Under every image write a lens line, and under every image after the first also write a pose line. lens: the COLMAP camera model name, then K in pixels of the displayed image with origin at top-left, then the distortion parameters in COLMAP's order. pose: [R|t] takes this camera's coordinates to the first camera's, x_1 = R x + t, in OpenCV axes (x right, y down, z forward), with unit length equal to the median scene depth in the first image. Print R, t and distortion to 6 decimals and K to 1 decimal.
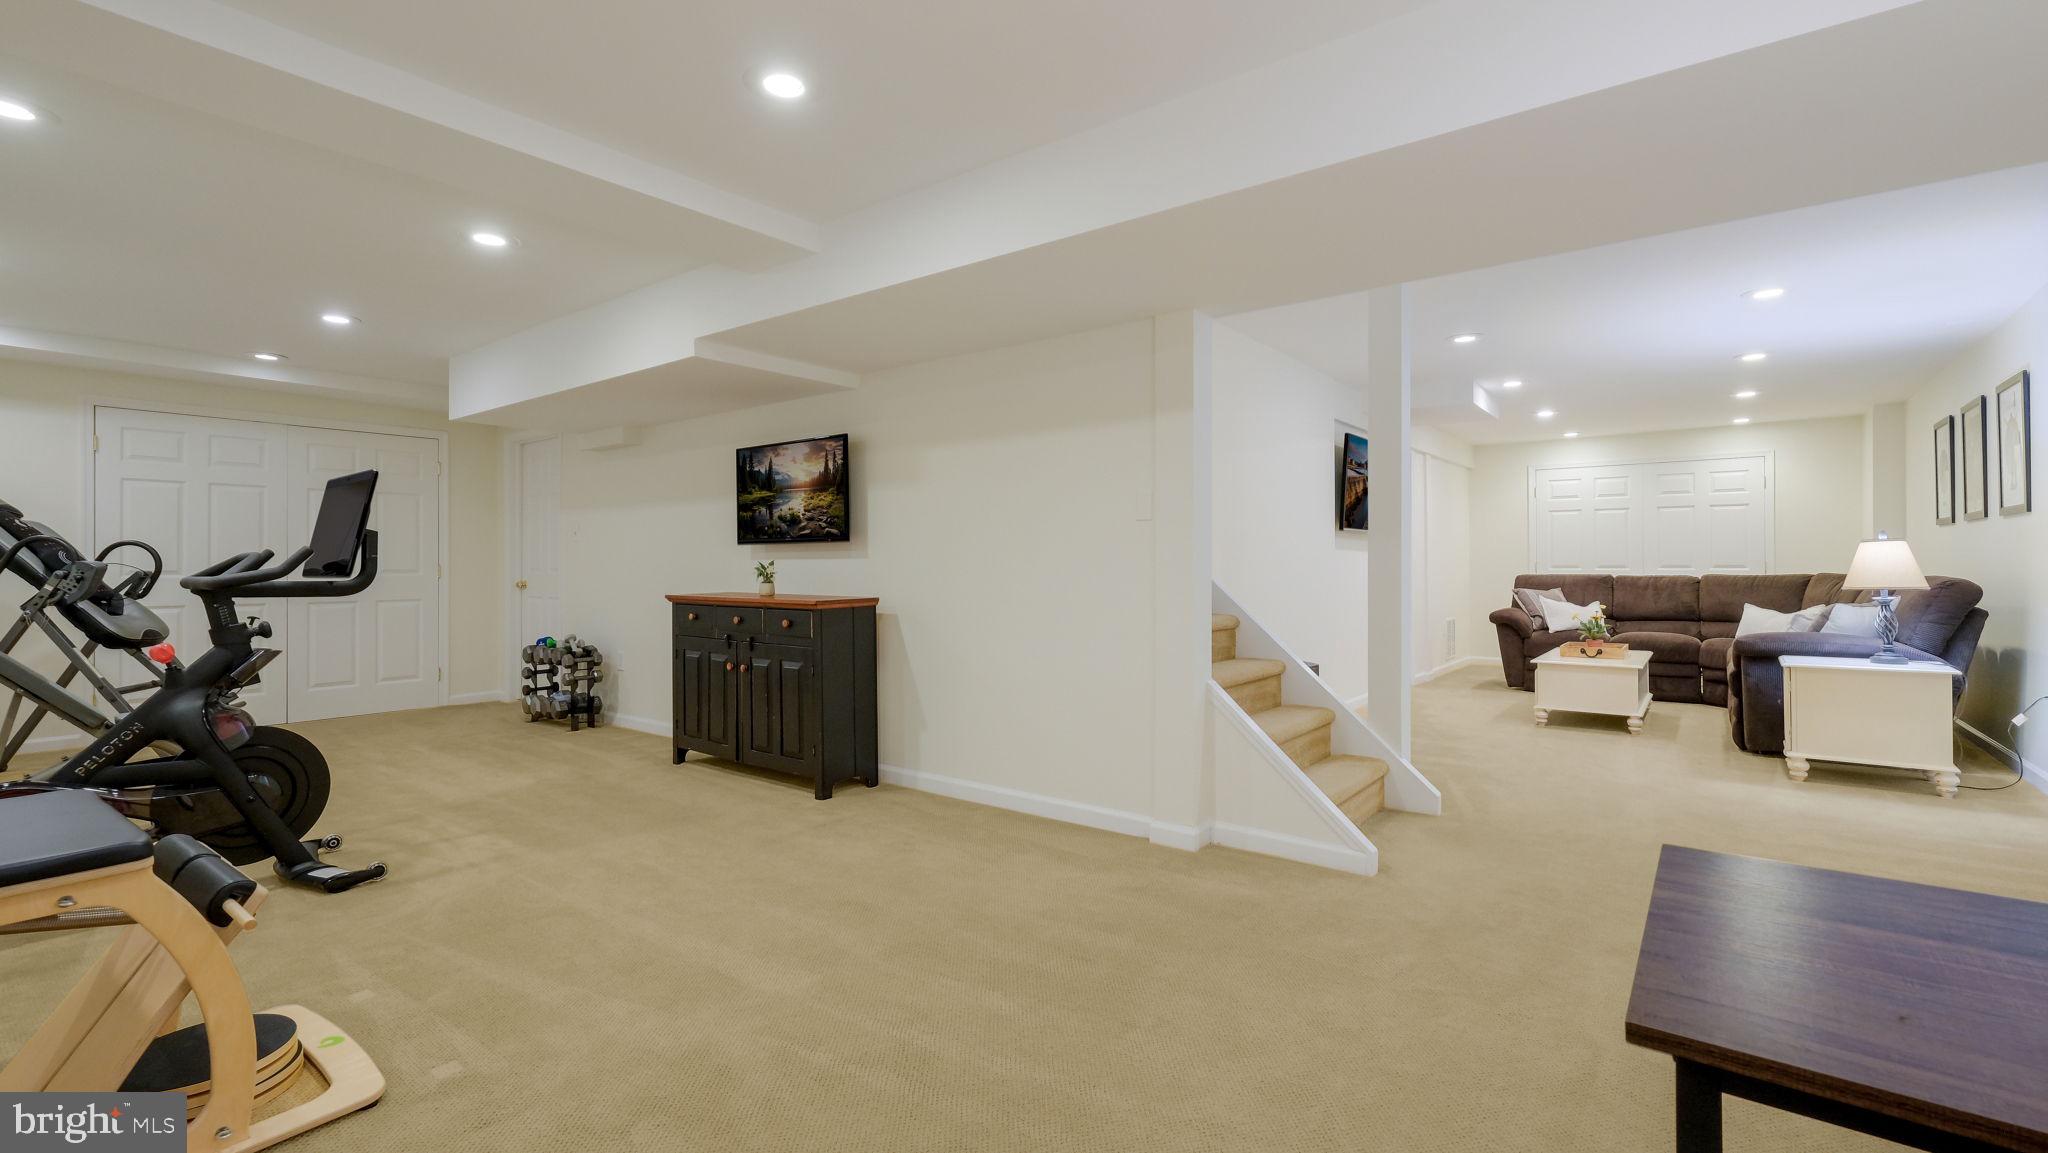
lens RADIAL K [[932.7, 0, 1031.1], [0, 932.7, 570.4], [0, 0, 1]] dist [0.002754, 0.000834]
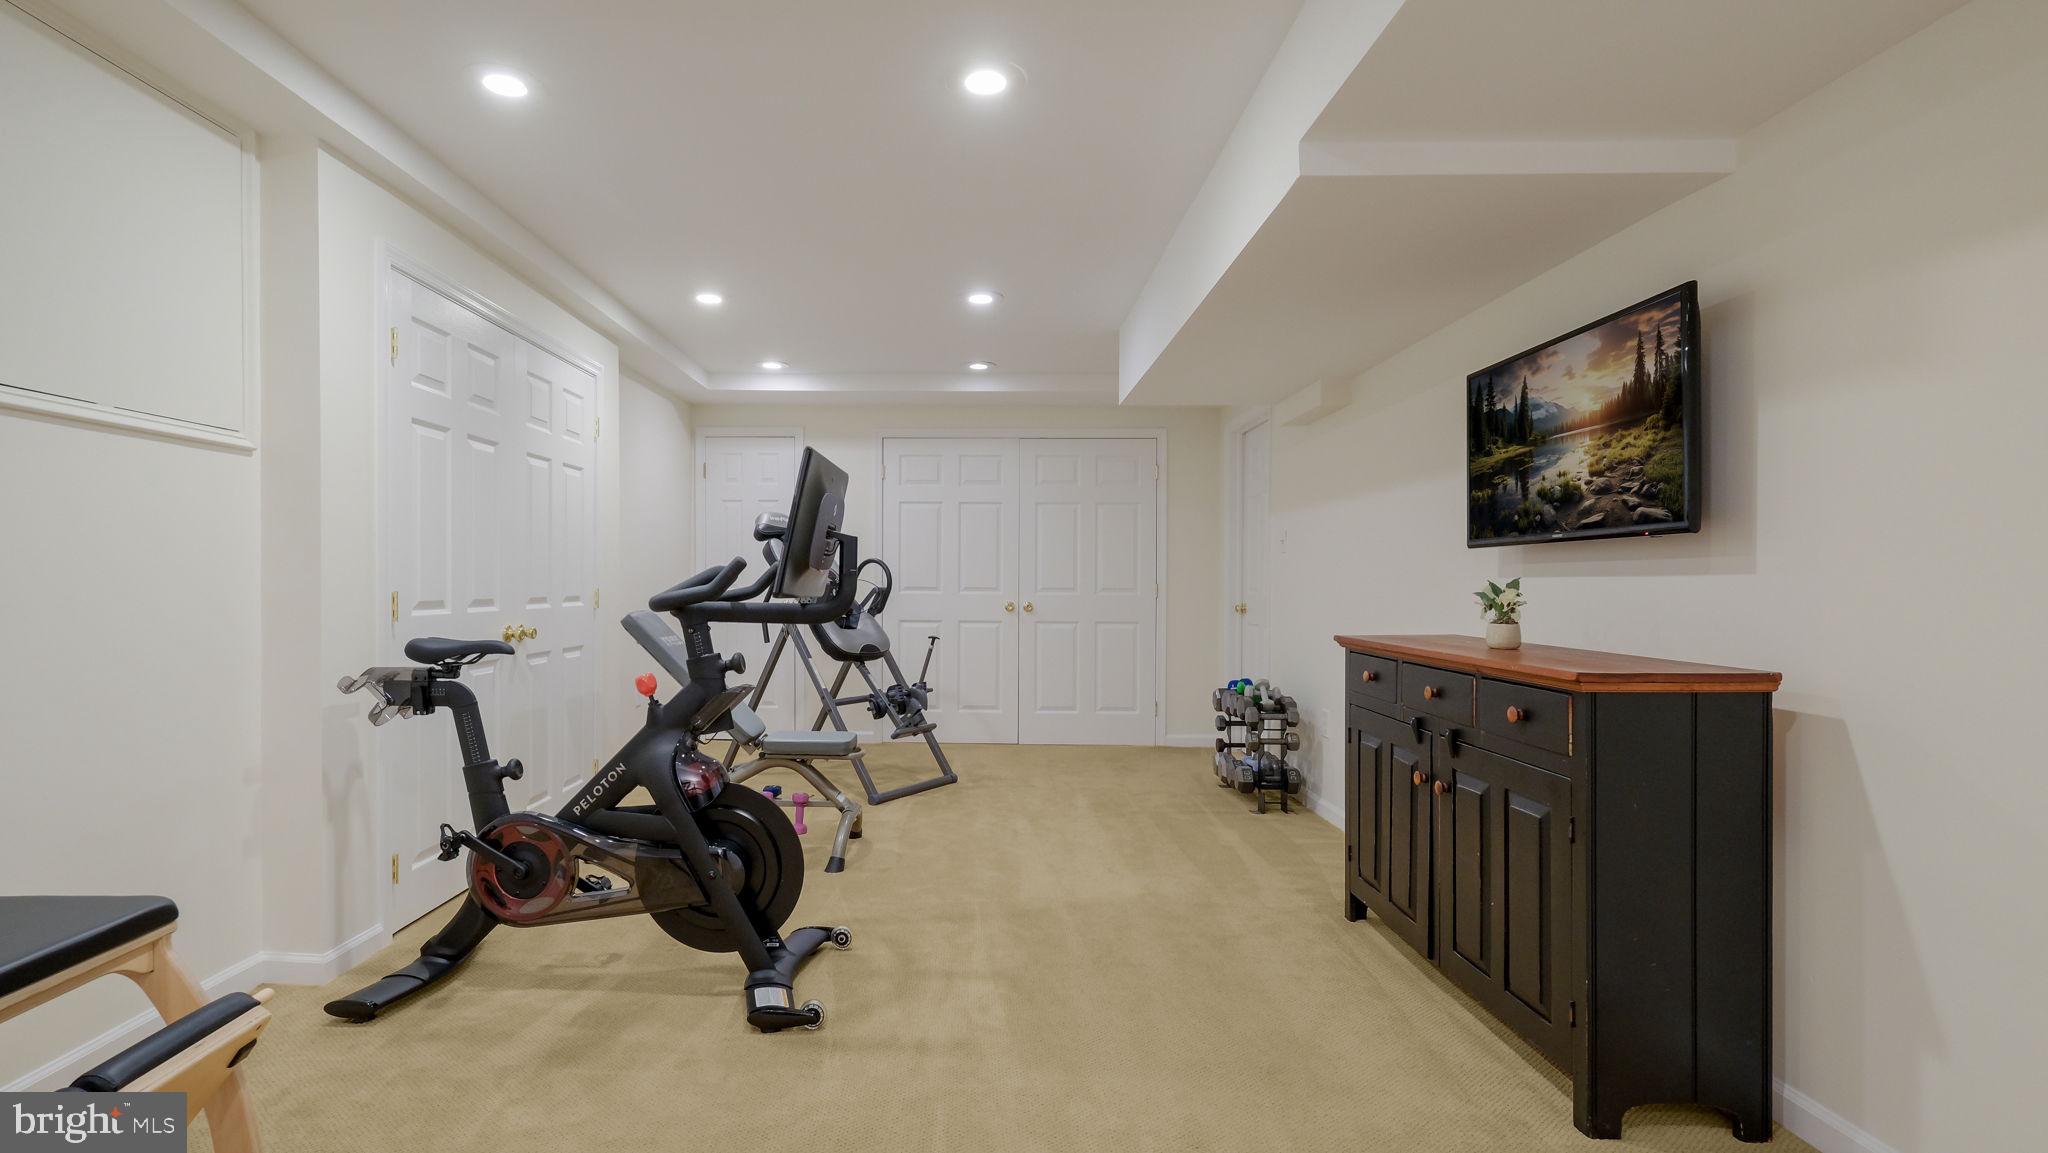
lens RADIAL K [[904.6, 0, 1005.5], [0, 904.6, 589.2], [0, 0, 1]] dist [0.002449, 0.000011]
pose [[0.588407, 0.012521, -0.808468, -0.044722], [-0.012705, 0.999900, 0.006240, -0.004654], [0.808465, 0.006600, 0.588507, 0.491023]]
